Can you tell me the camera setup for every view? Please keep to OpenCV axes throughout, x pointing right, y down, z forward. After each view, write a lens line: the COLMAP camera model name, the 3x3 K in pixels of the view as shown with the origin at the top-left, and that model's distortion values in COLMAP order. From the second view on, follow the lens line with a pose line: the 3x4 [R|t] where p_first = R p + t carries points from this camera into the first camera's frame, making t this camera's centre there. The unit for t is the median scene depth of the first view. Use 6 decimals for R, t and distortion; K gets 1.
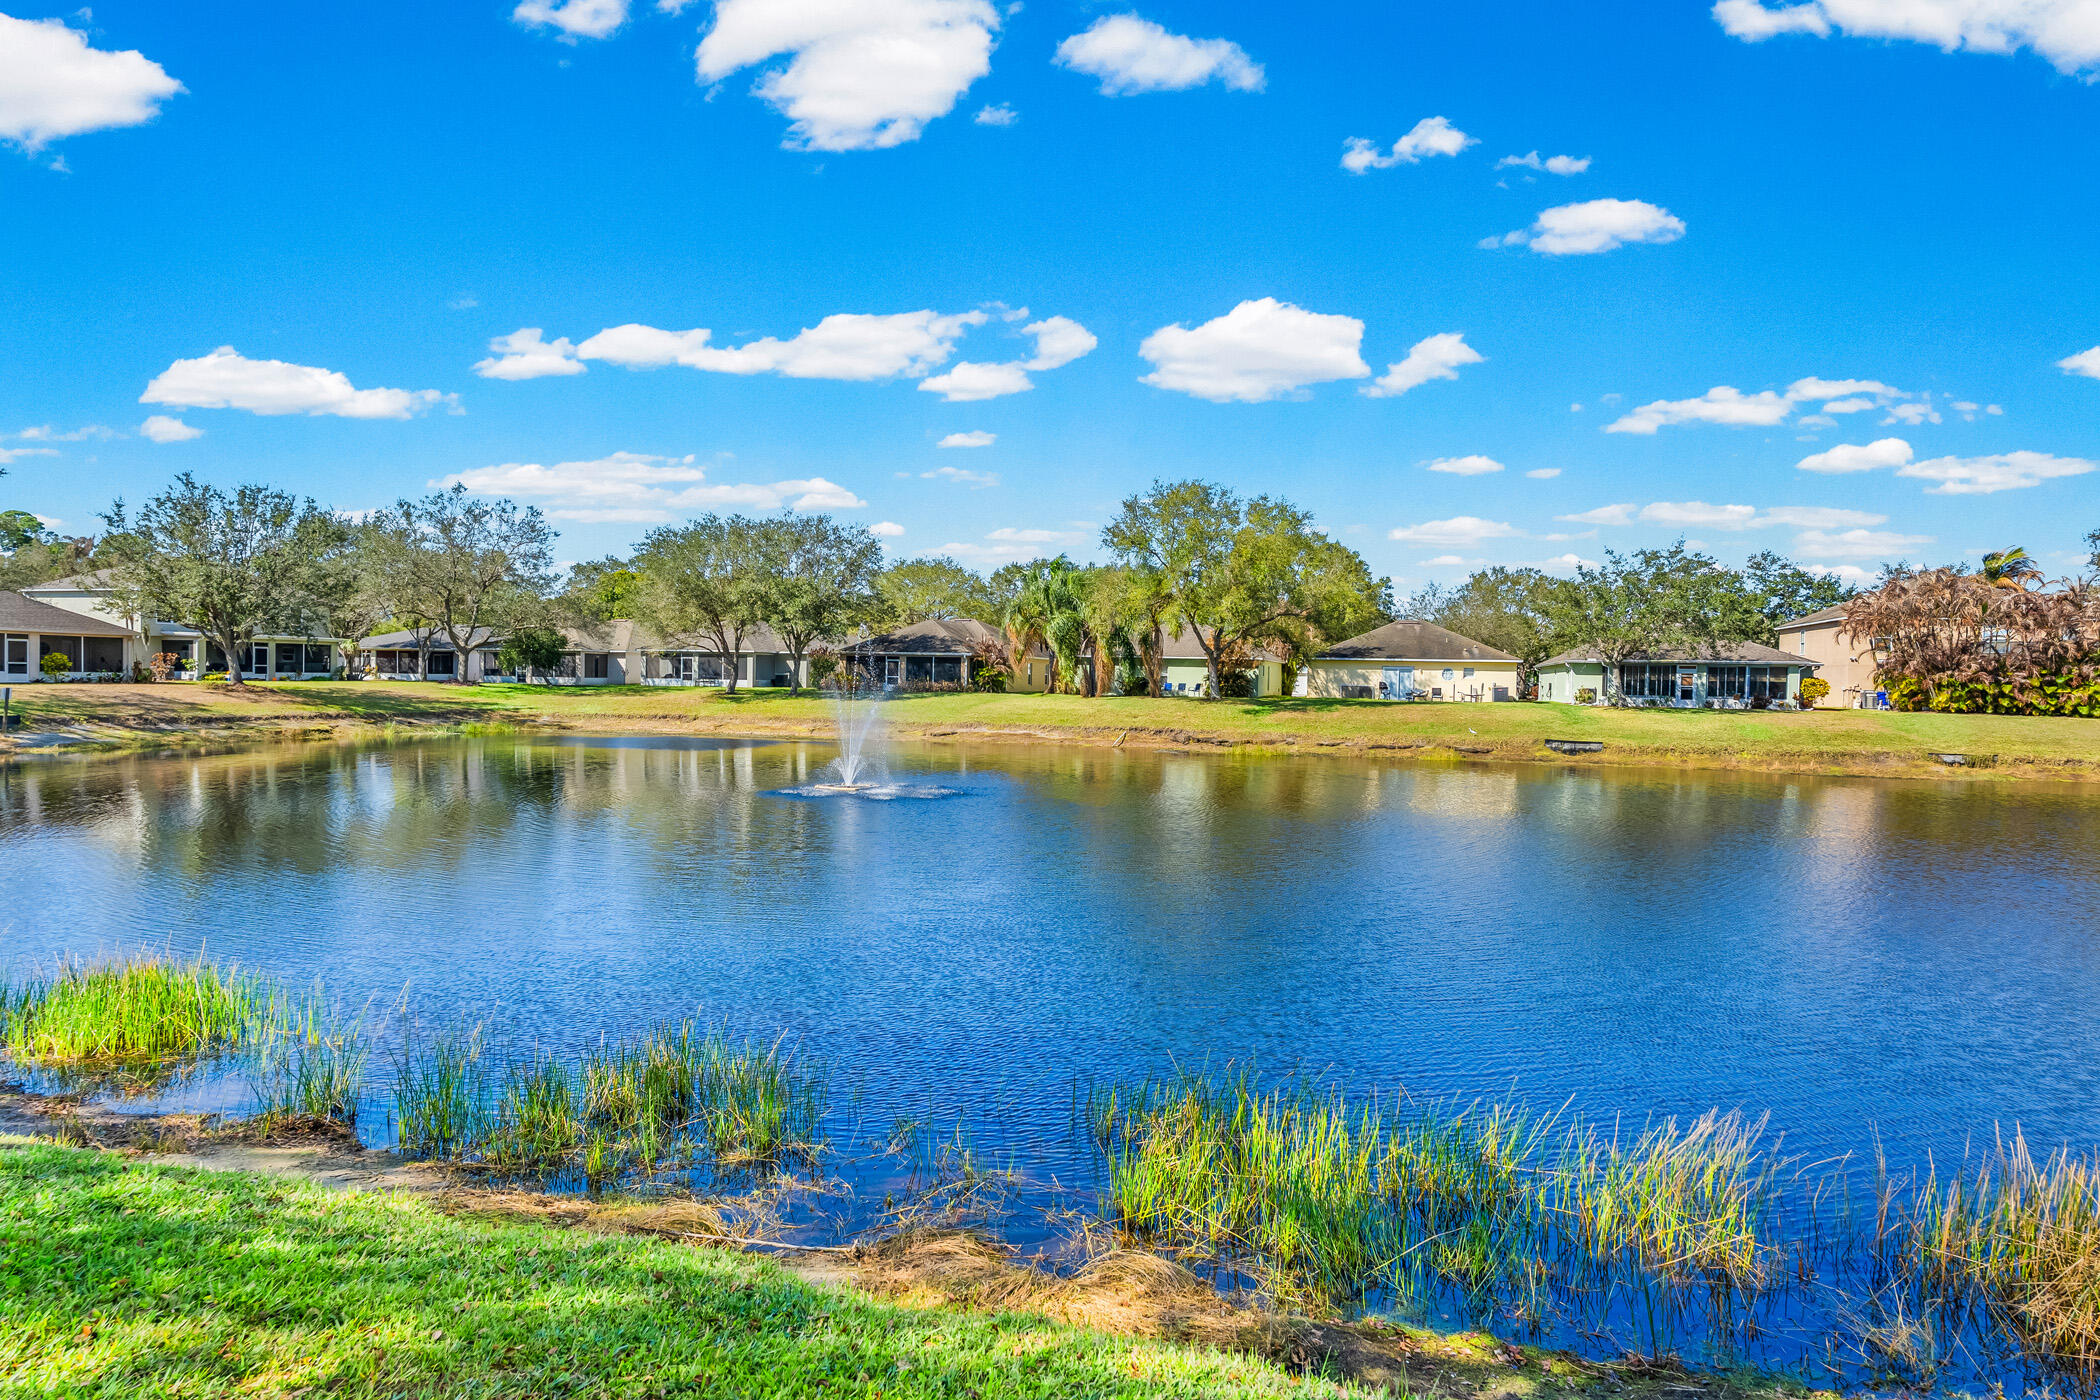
lens RADIAL K [[1165.3, 0, 1055.5], [0, 1165.3, 710.3], [0, 0, 1]] dist [-0.001642, -0.000533]
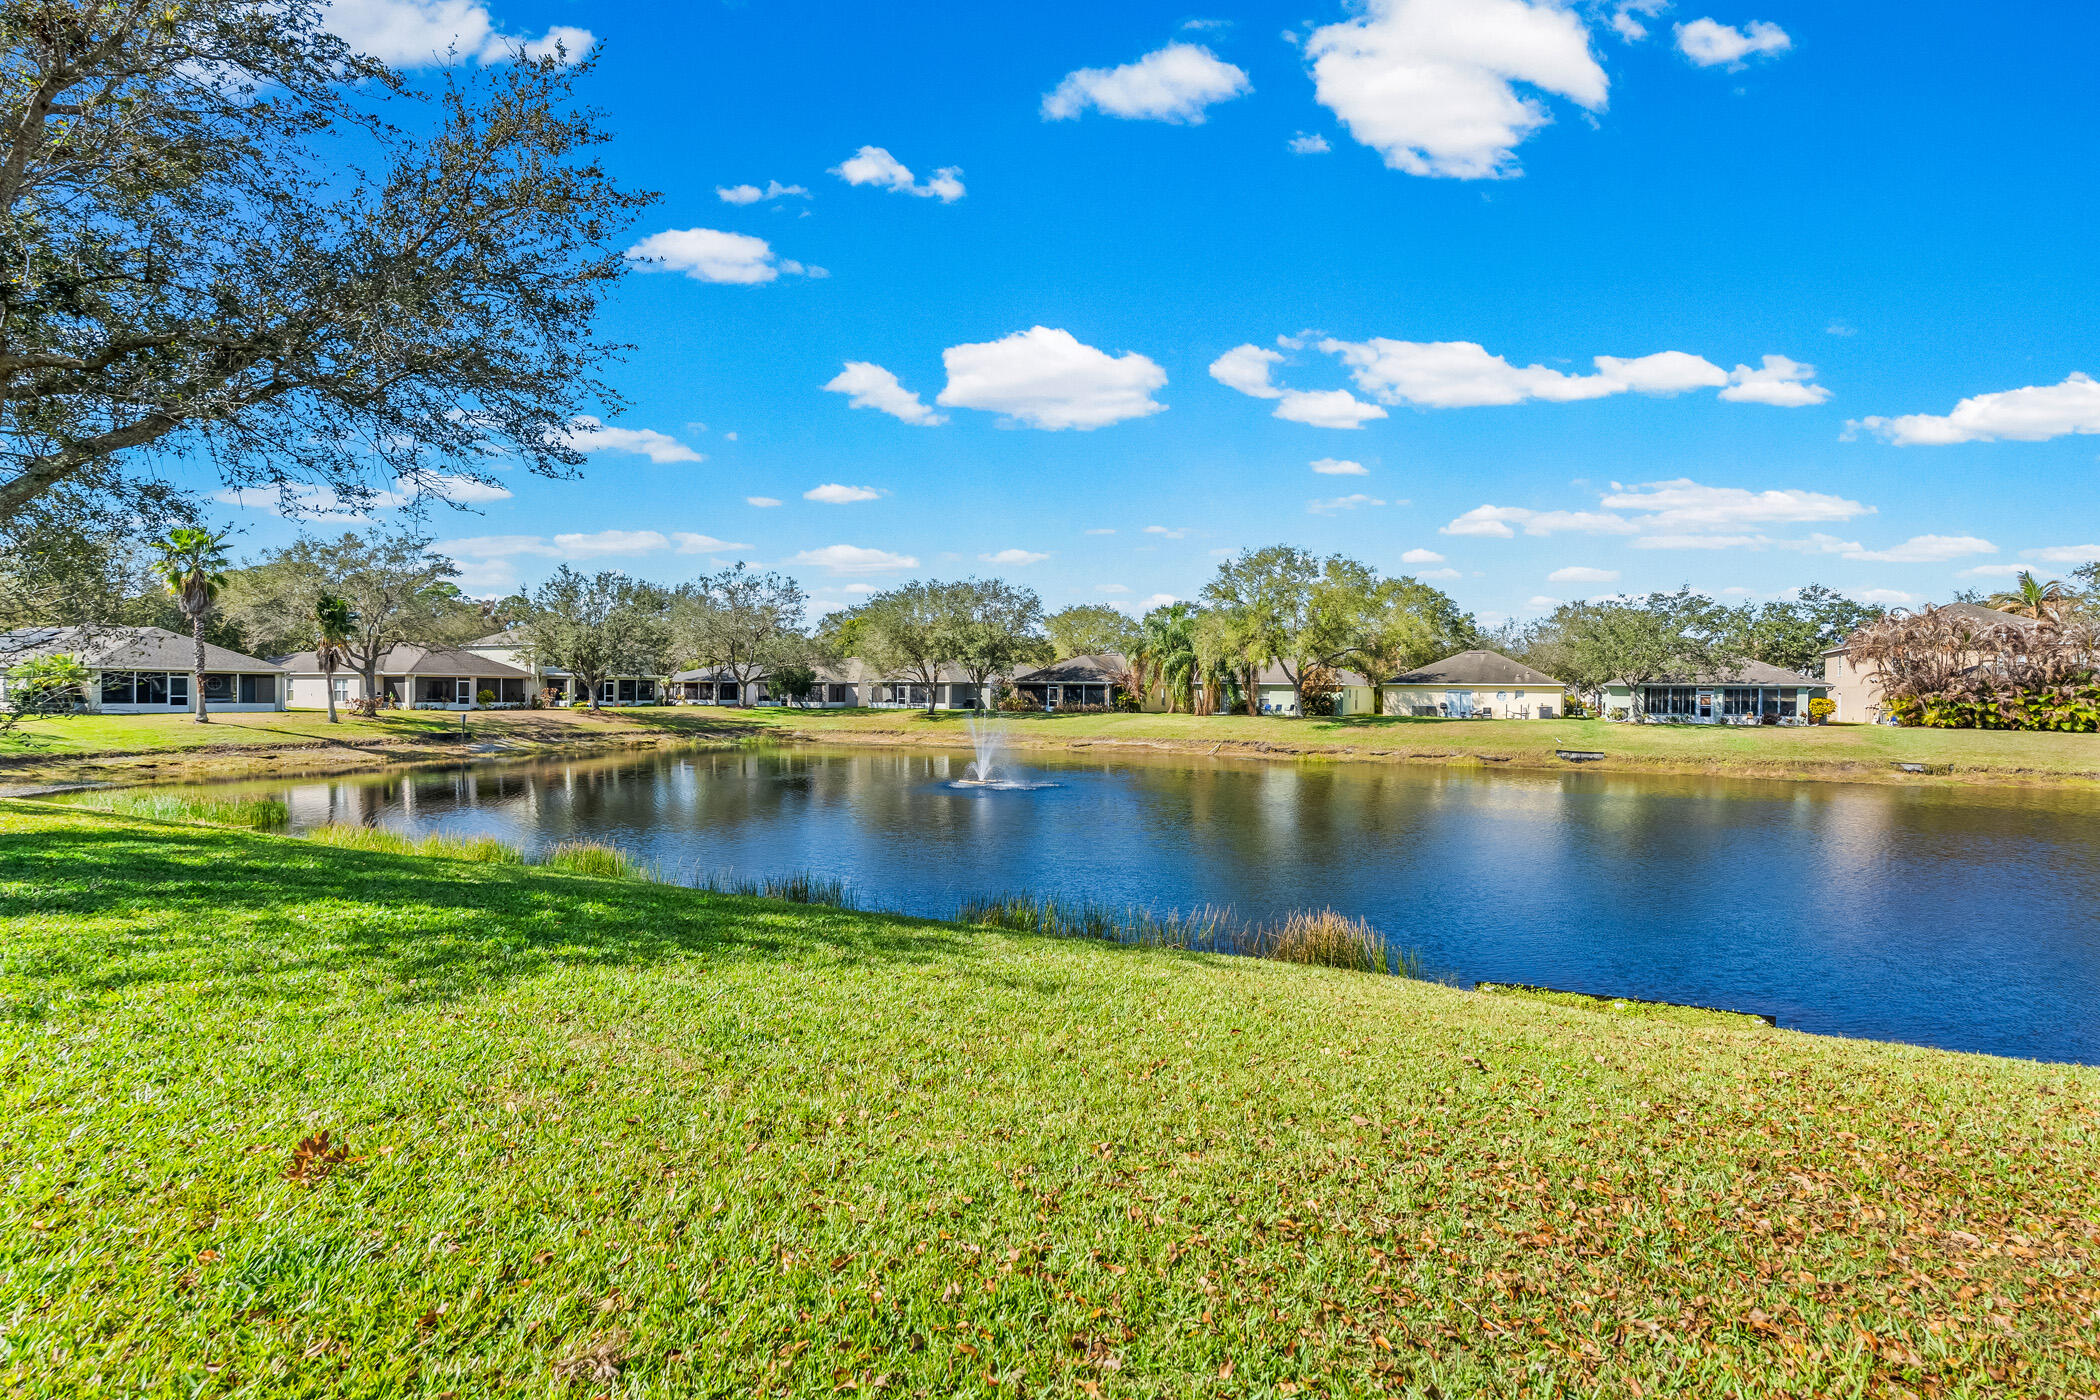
lens RADIAL K [[1028.7, 0, 1054.0], [0, 1028.7, 710.7], [0, 0, 1]] dist [0.000010, 0.000229]
pose [[0.983183, -0.004712, -0.182563, 0.079344], [0.002445, 0.999917, -0.012642, -0.003466], [0.182608, 0.011983, 0.983113, -0.134587]]
